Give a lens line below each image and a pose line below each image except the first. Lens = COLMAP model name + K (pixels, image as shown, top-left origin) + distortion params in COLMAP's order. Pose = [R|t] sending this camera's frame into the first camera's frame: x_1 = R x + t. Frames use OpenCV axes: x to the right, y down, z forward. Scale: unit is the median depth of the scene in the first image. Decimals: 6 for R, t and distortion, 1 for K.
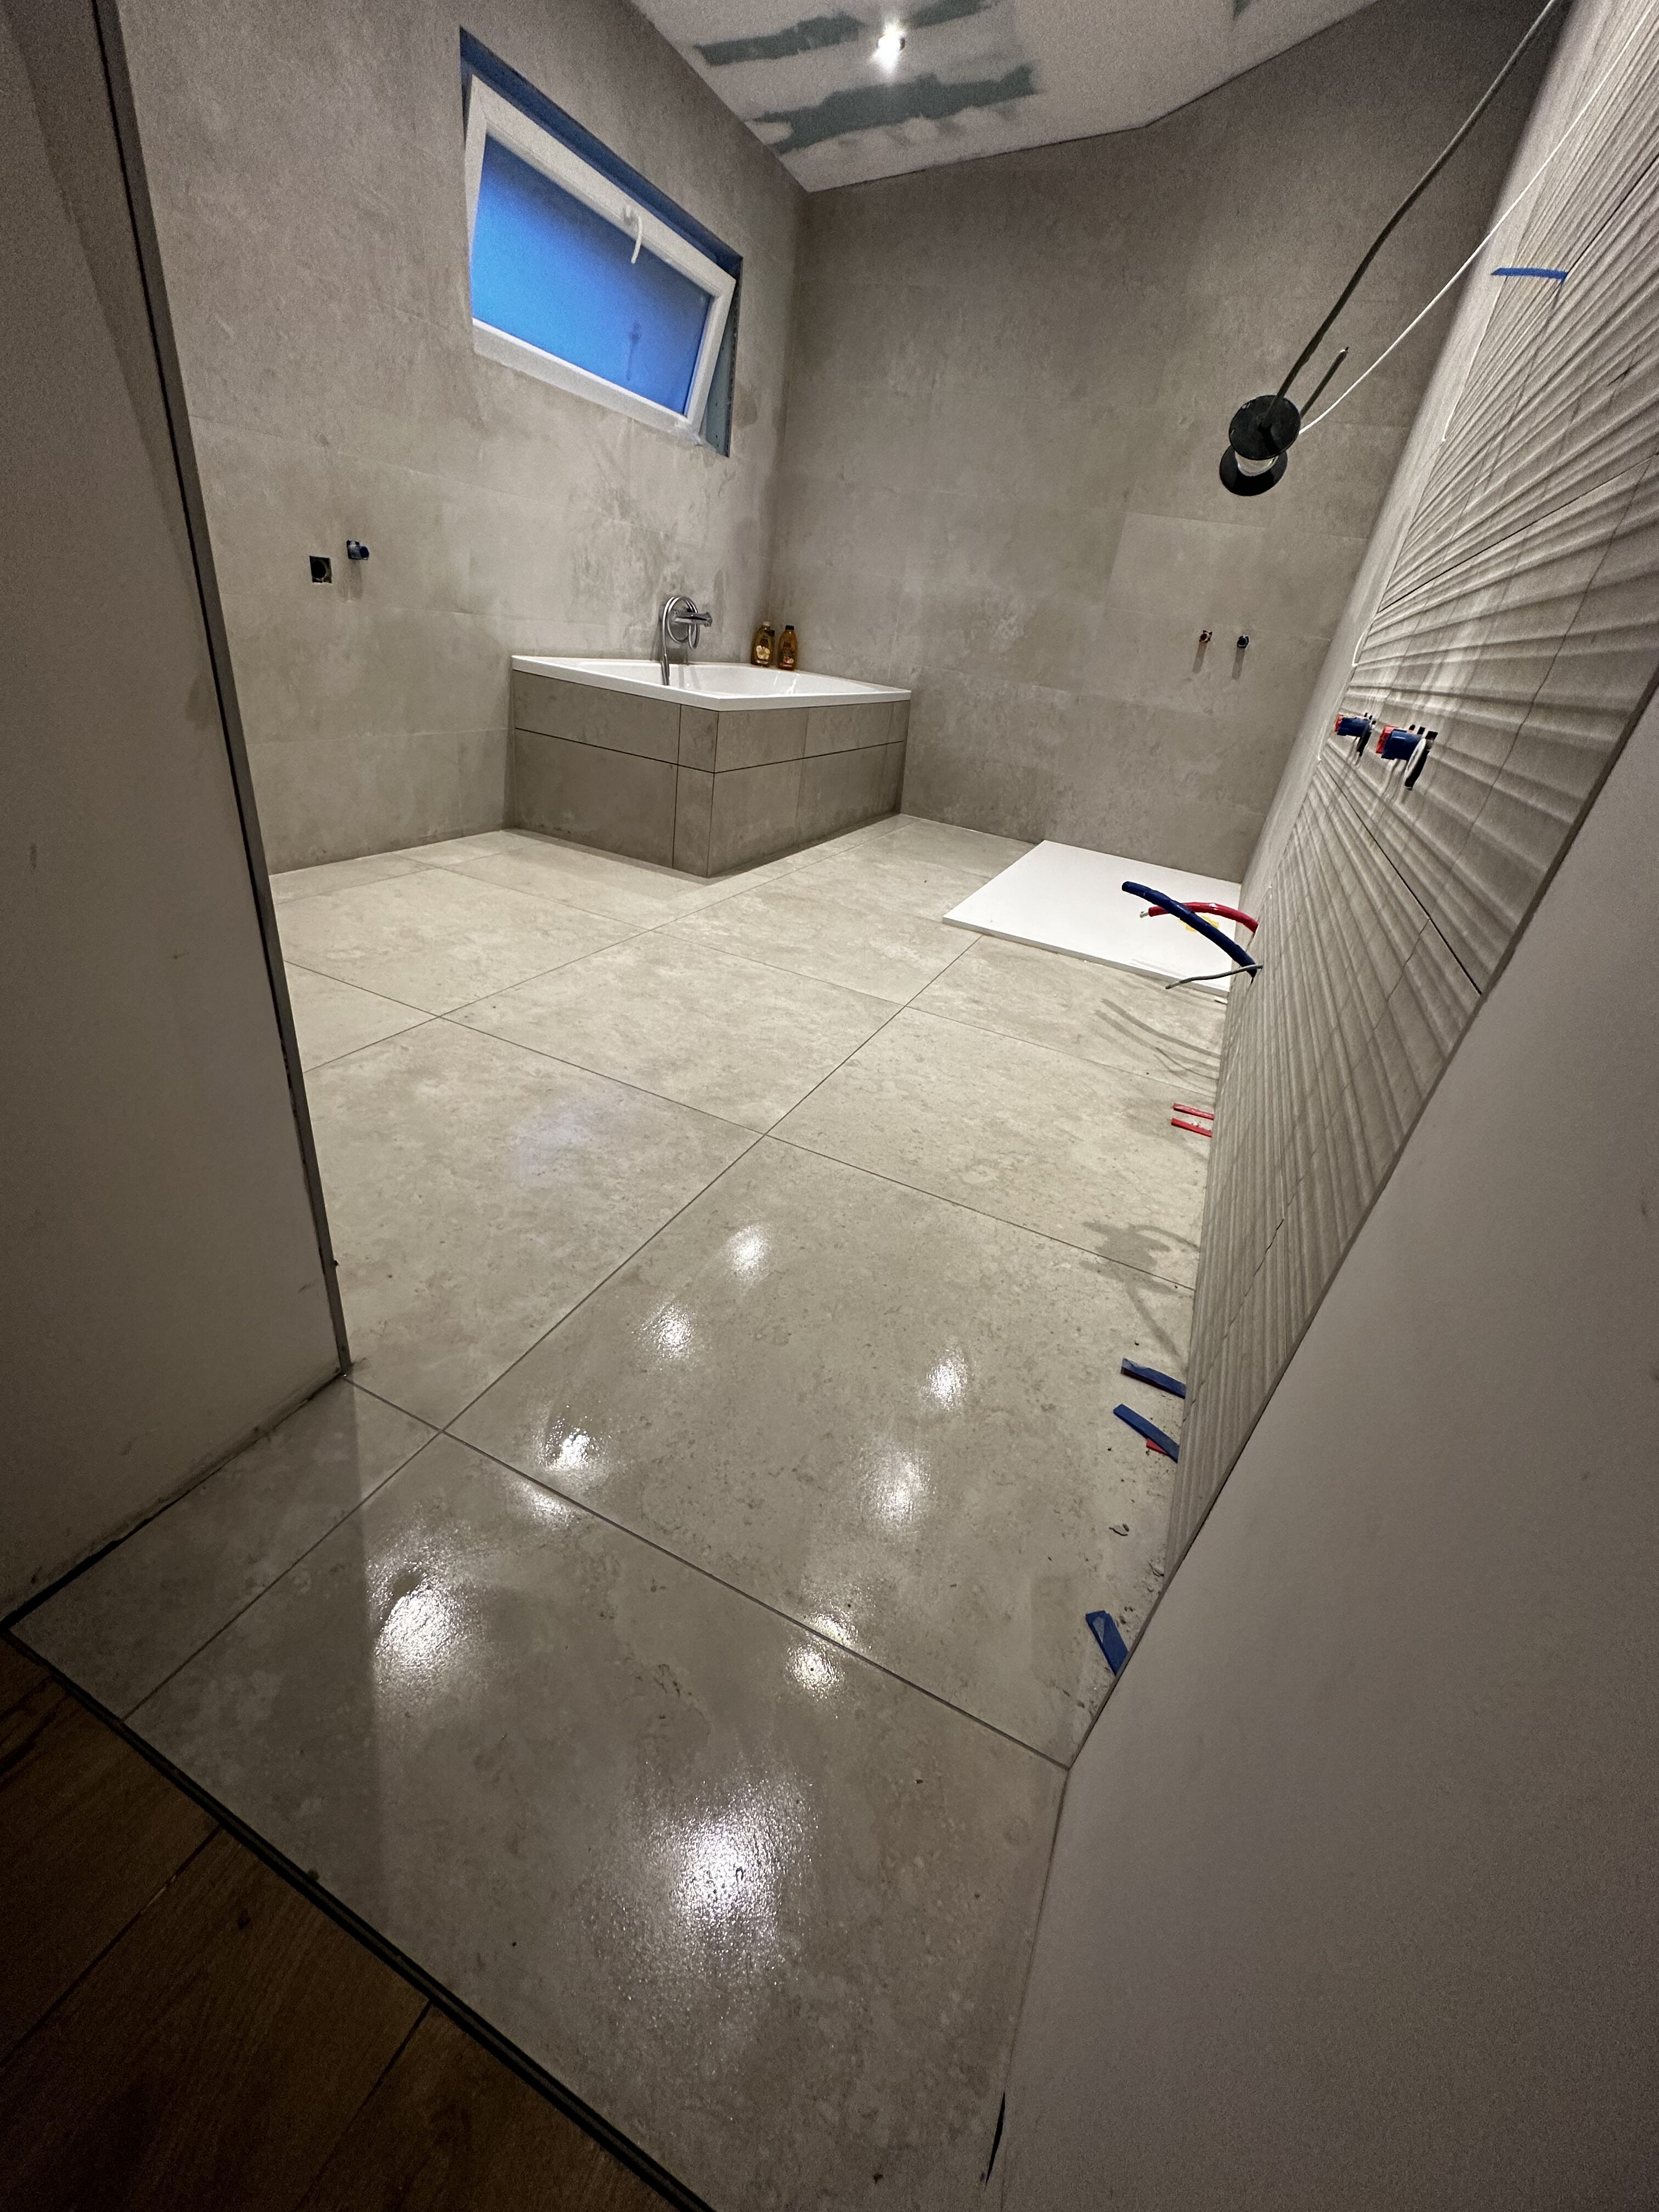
lens RADIAL K [[878.3, 0, 824.5], [0, 878.3, 1106.3], [0, 0, 1]] dist [-0.001626, 0.000565]
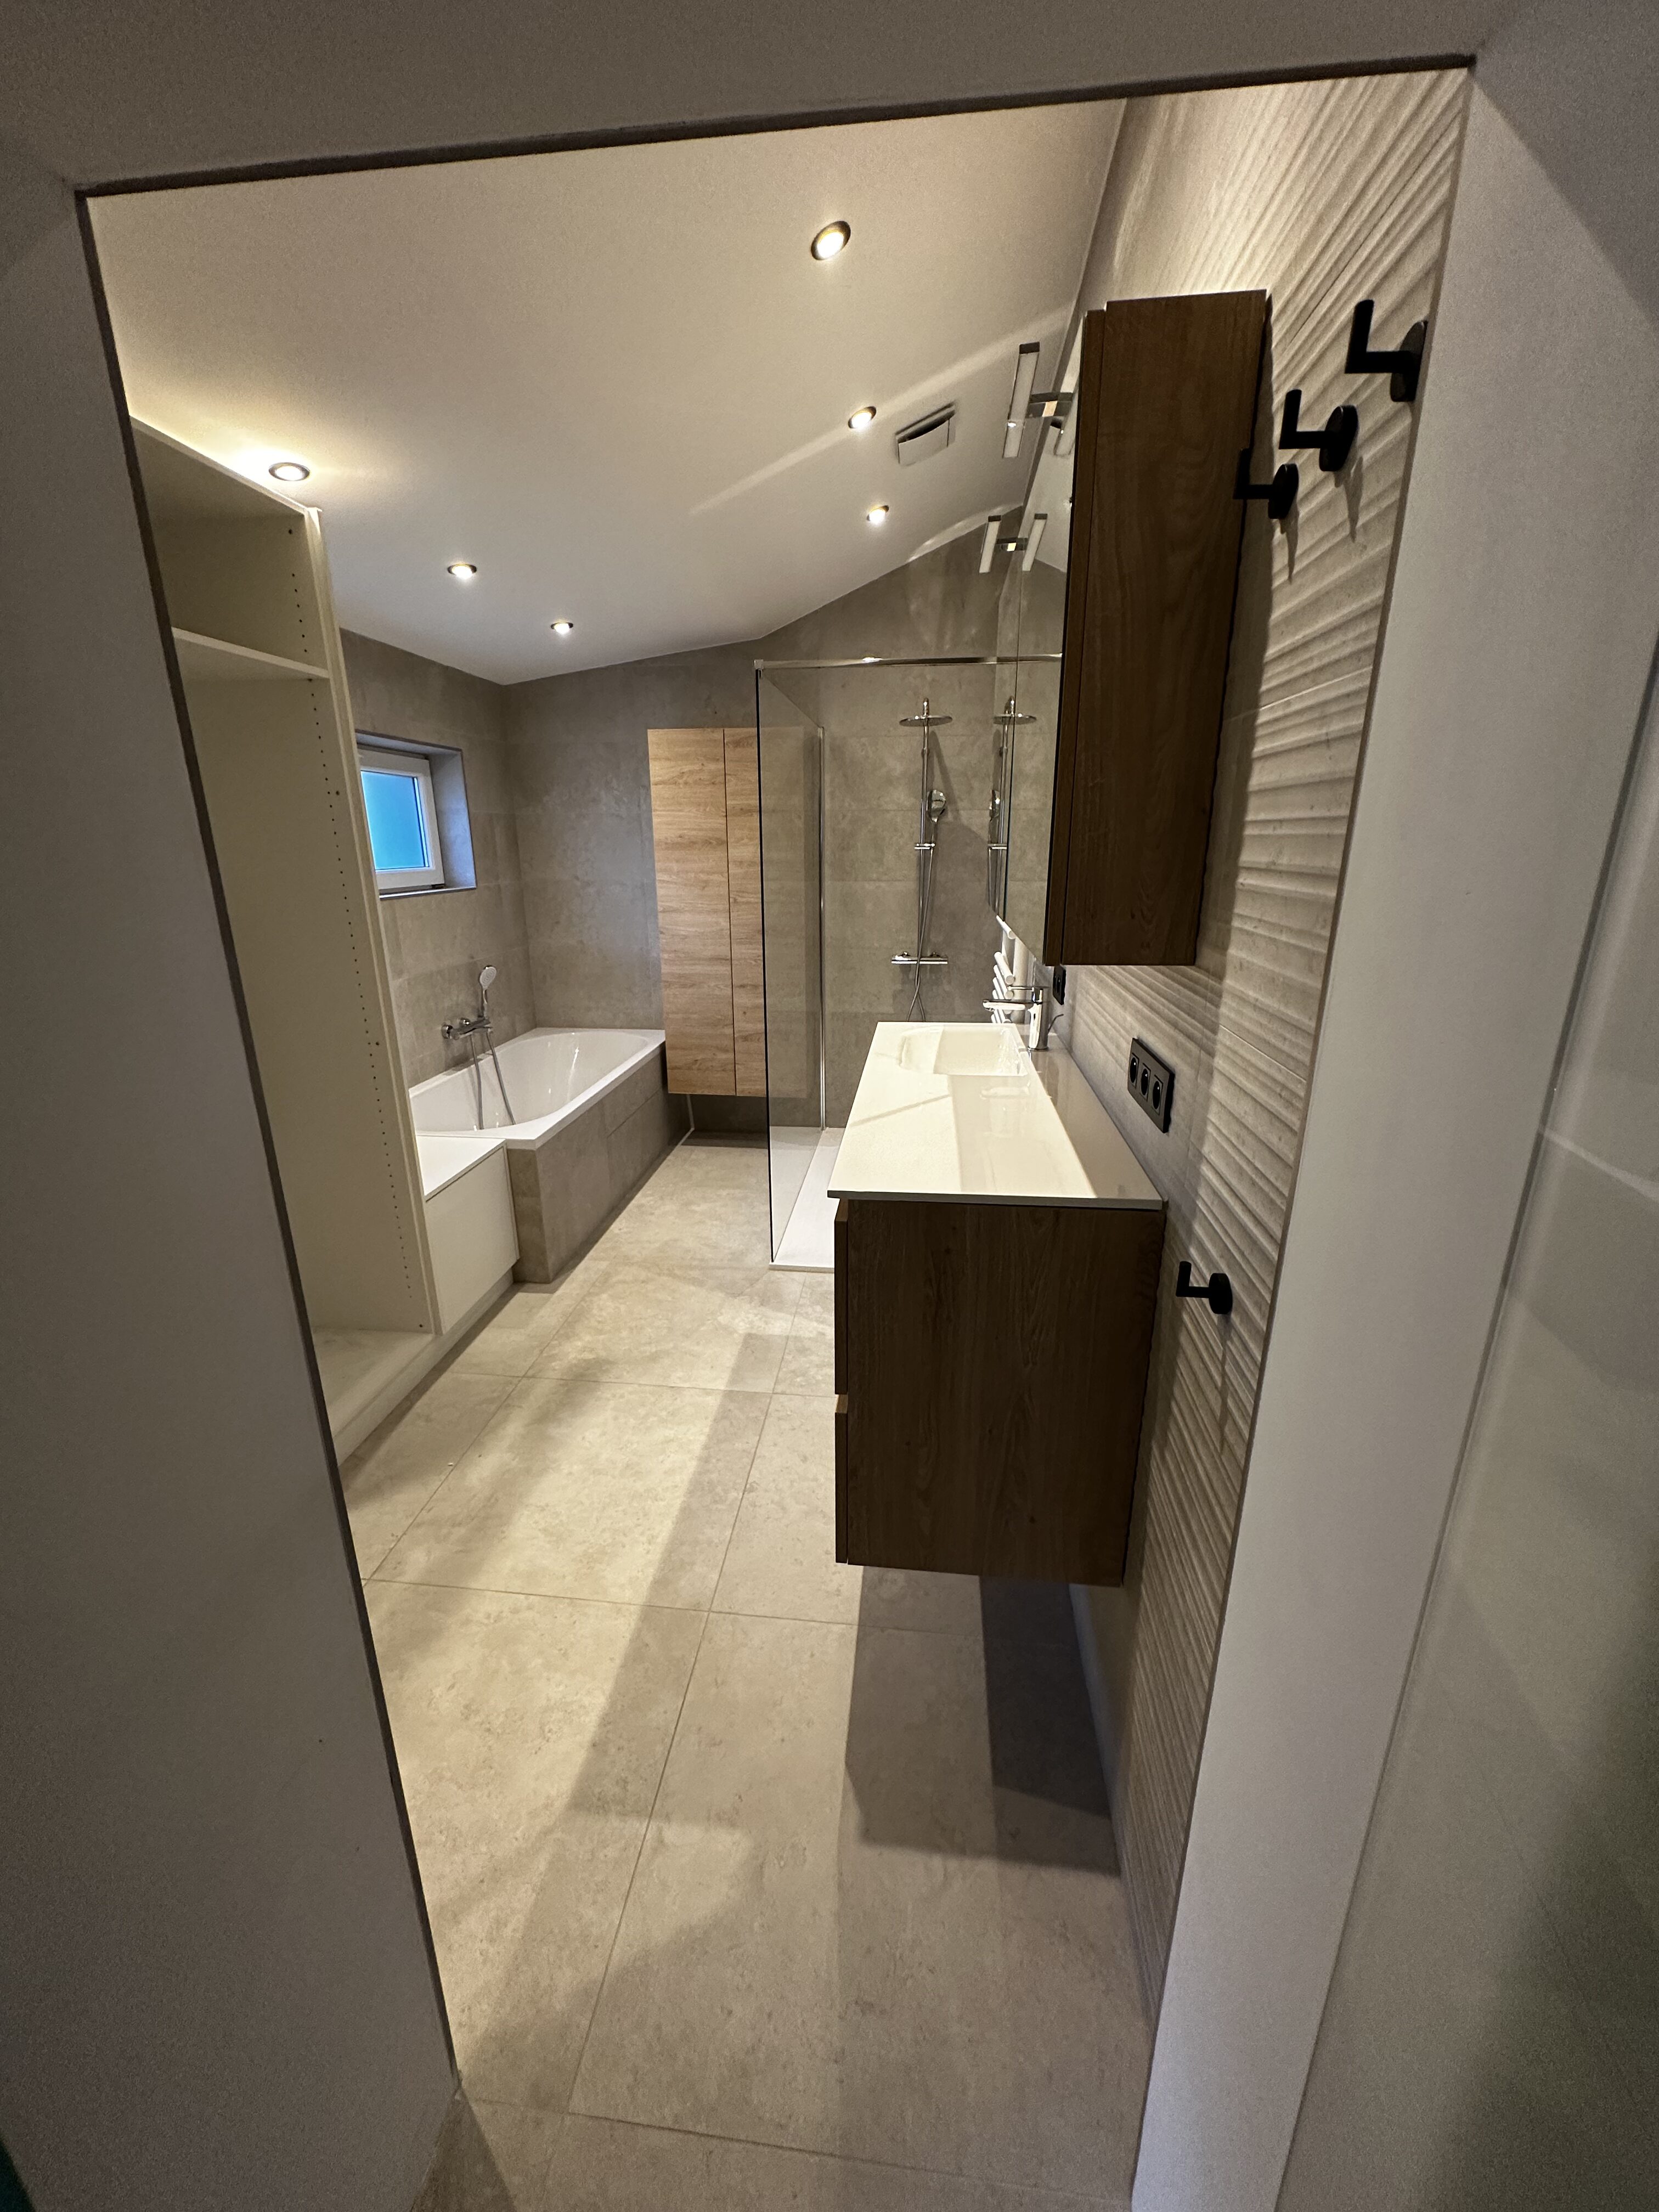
lens RADIAL K [[878.3, 0, 824.5], [0, 878.3, 1106.3], [0, 0, 1]] dist [-0.001626, 0.000565]
pose [[0.943298, -0.222458, 0.246377, -0.034328], [0.266434, 0.950103, -0.162226, -0.207547], [-0.197995, 0.218670, 0.955500, -0.157177]]
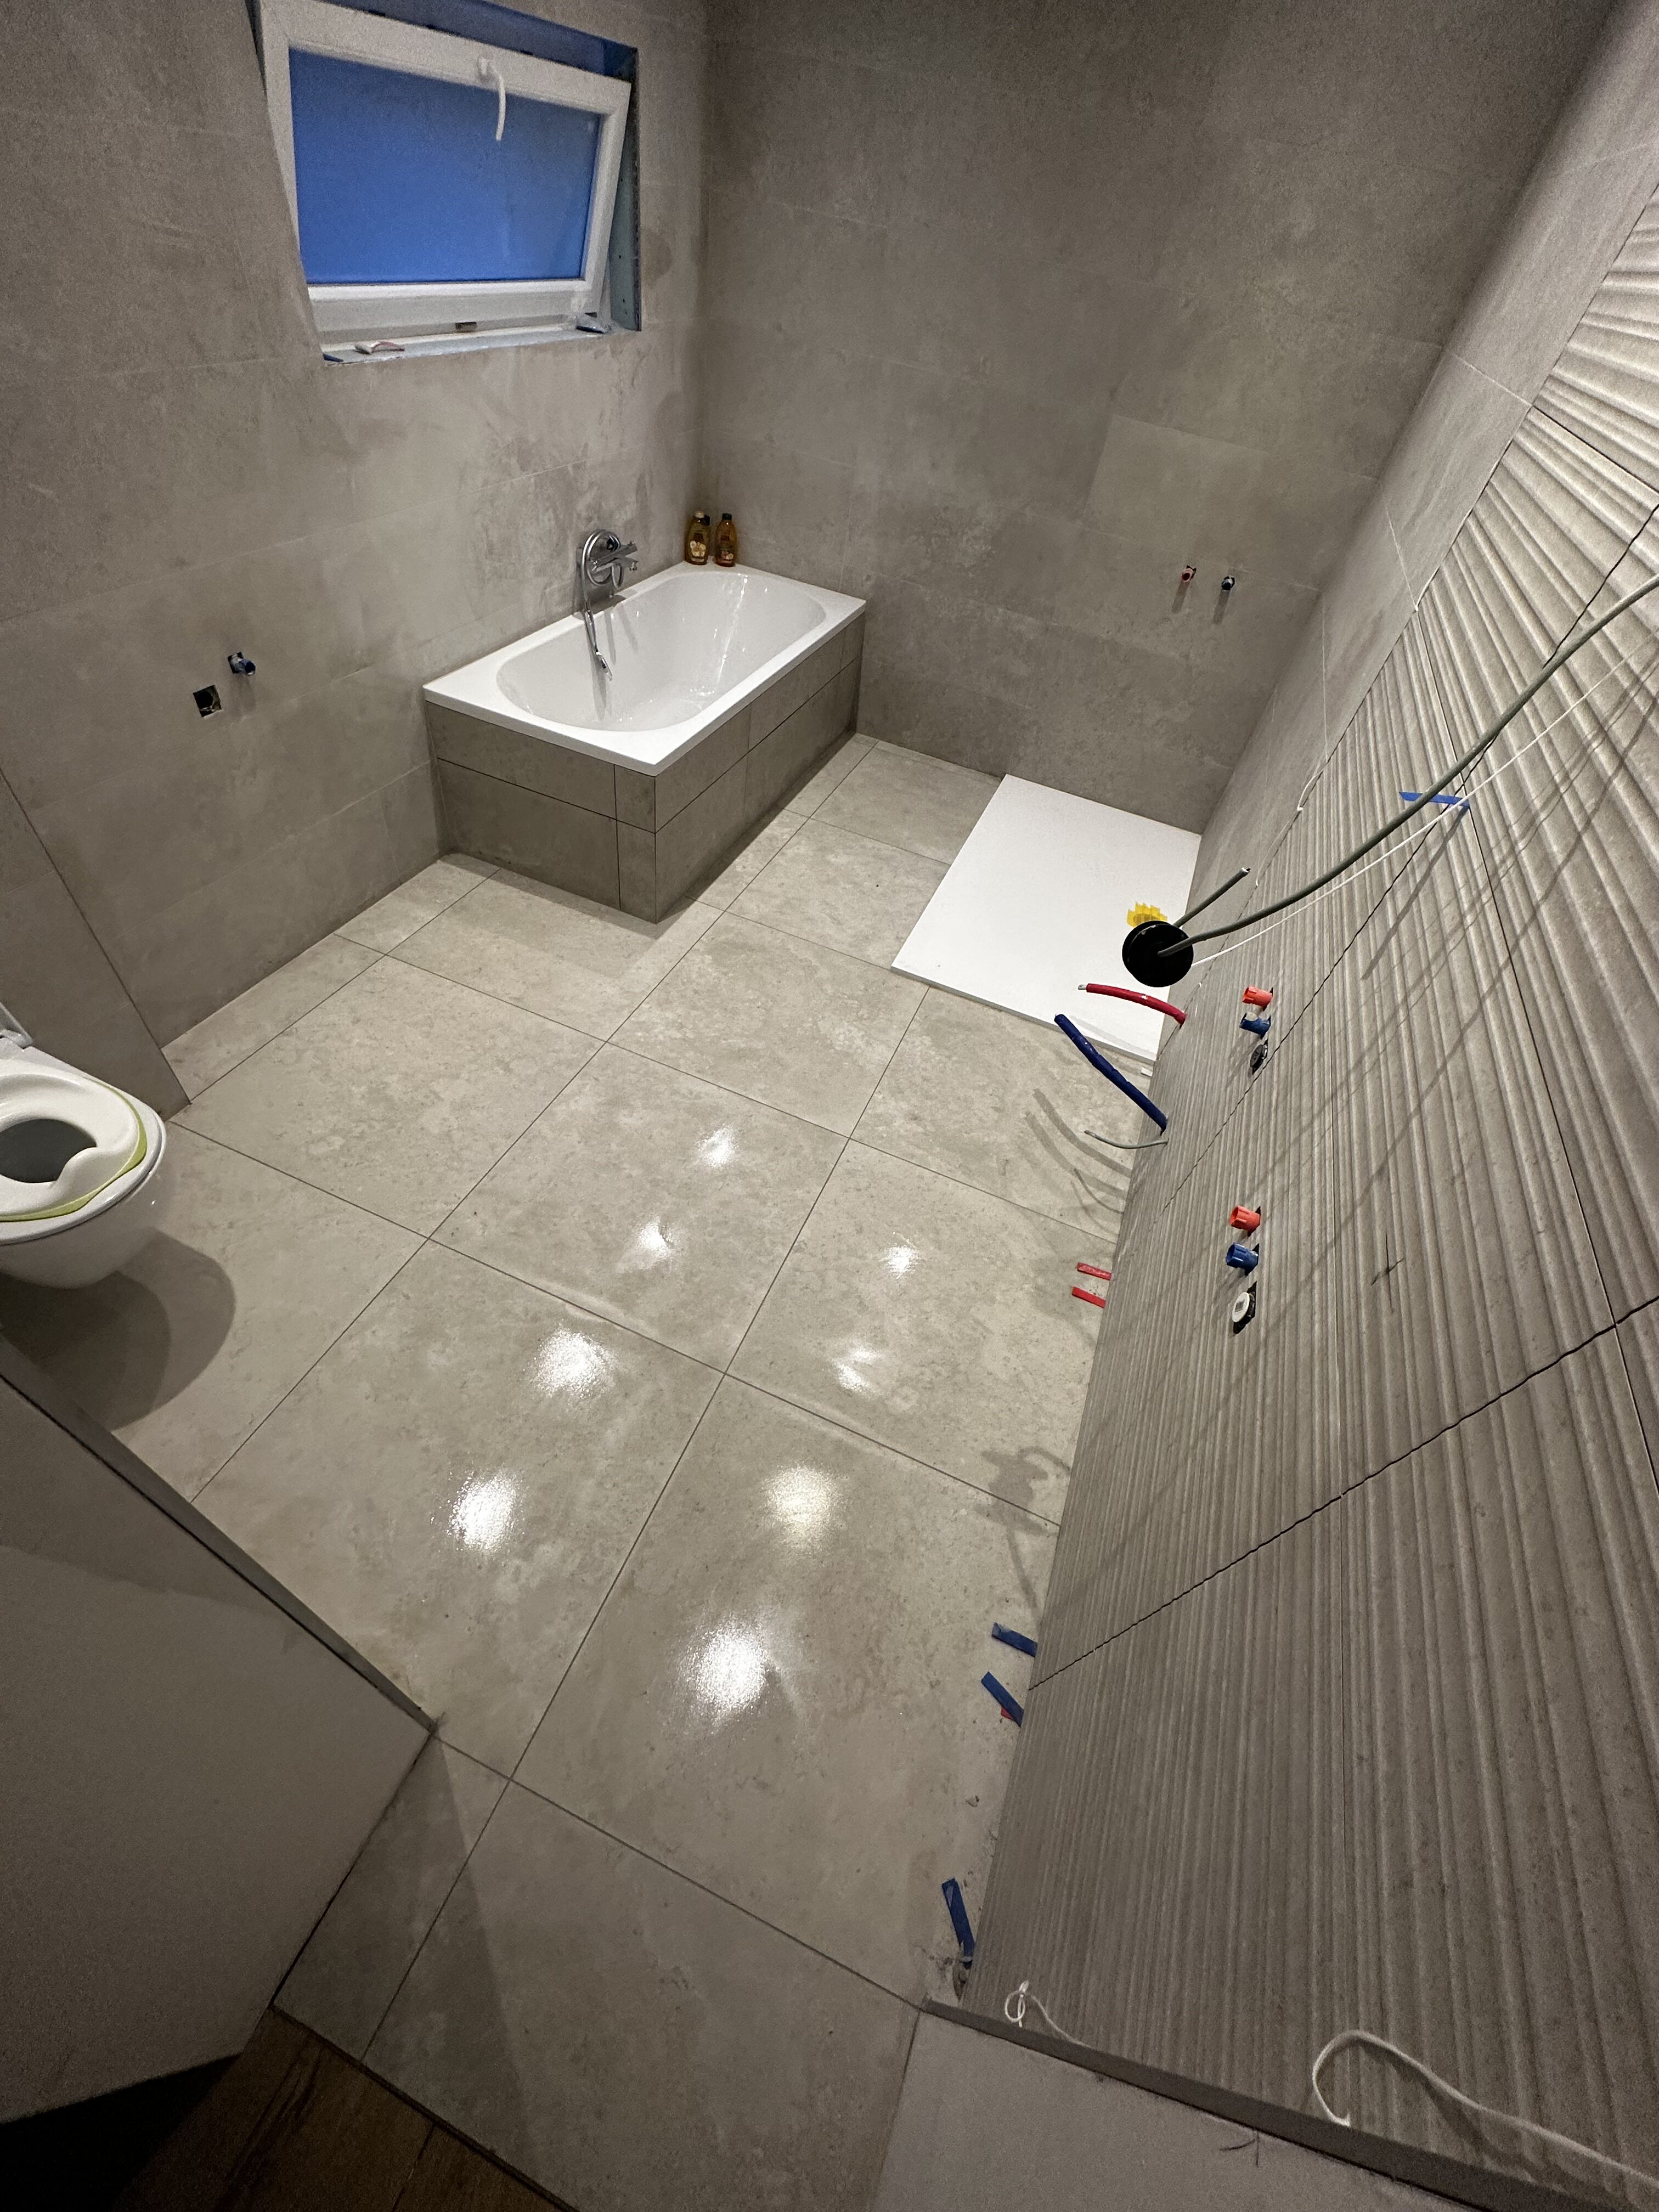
lens RADIAL K [[878.3, 0, 824.5], [0, 878.3, 1106.3], [0, 0, 1]] dist [-0.001626, 0.000565]
pose [[0.999260, -0.029721, 0.024425, 0.027568], [0.020686, 0.950444, 0.310206, -0.380525], [-0.032434, -0.309471, 0.950356, -0.018054]]
